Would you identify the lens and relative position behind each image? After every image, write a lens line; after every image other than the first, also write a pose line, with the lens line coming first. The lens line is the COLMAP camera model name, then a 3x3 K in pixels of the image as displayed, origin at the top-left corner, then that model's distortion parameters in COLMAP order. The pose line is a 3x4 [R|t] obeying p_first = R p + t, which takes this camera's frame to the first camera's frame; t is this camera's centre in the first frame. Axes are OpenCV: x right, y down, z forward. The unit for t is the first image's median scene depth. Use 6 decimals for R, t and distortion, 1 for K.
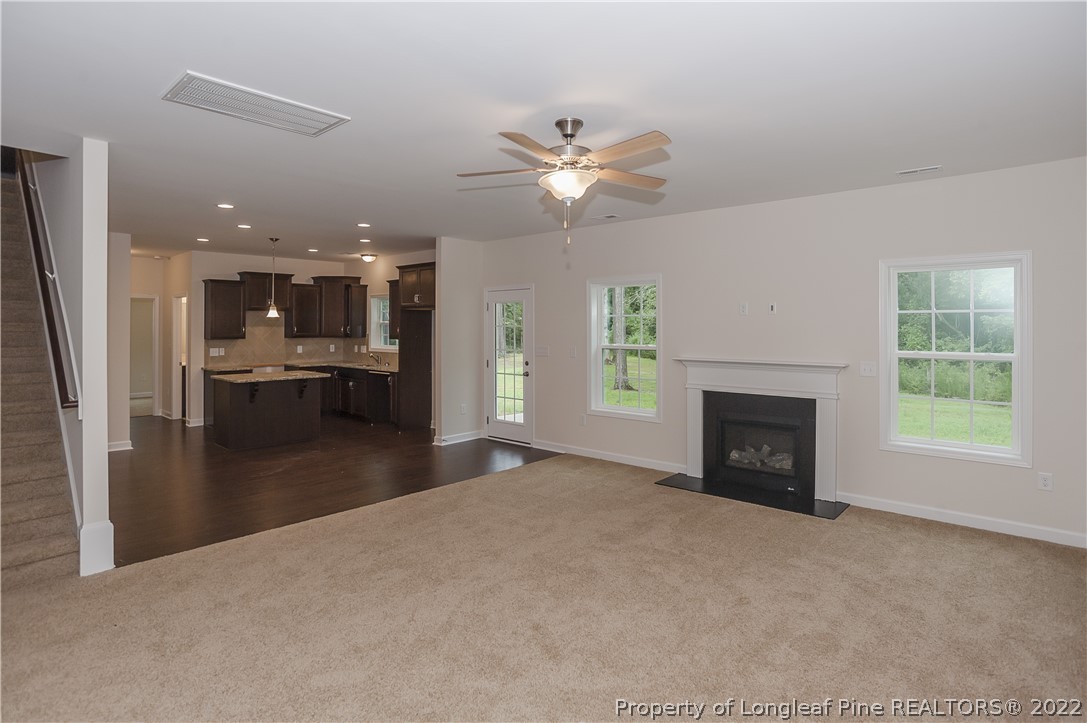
lens RADIAL K [[588.7, 0, 513.6], [0, 588.7, 310.5], [0, 0, 1]] dist [-0.000550, 0.000124]
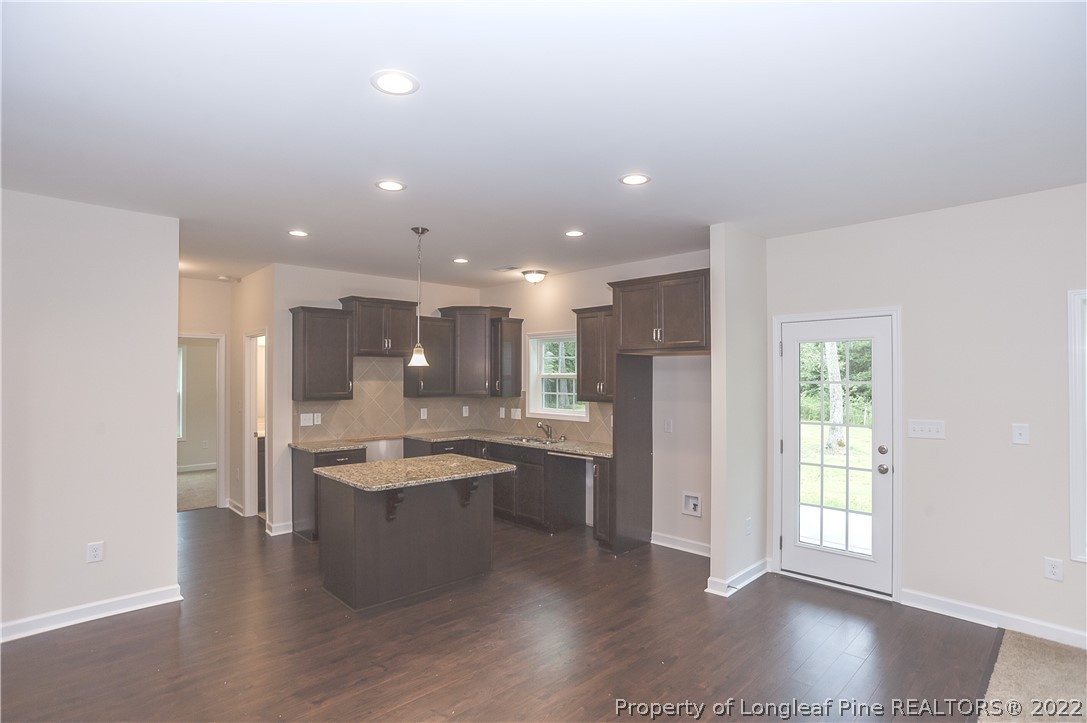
lens RADIAL K [[571.7, 0, 543.5], [0, 571.7, 361.5], [0, 0, 1]] dist [-0.060746, 0.000323]
pose [[0.999800, 0.001879, -0.019930, -0.227540], [-0.001839, 0.999996, 0.002017, 0.004378], [0.019934, -0.001980, 0.999799, 0.369613]]
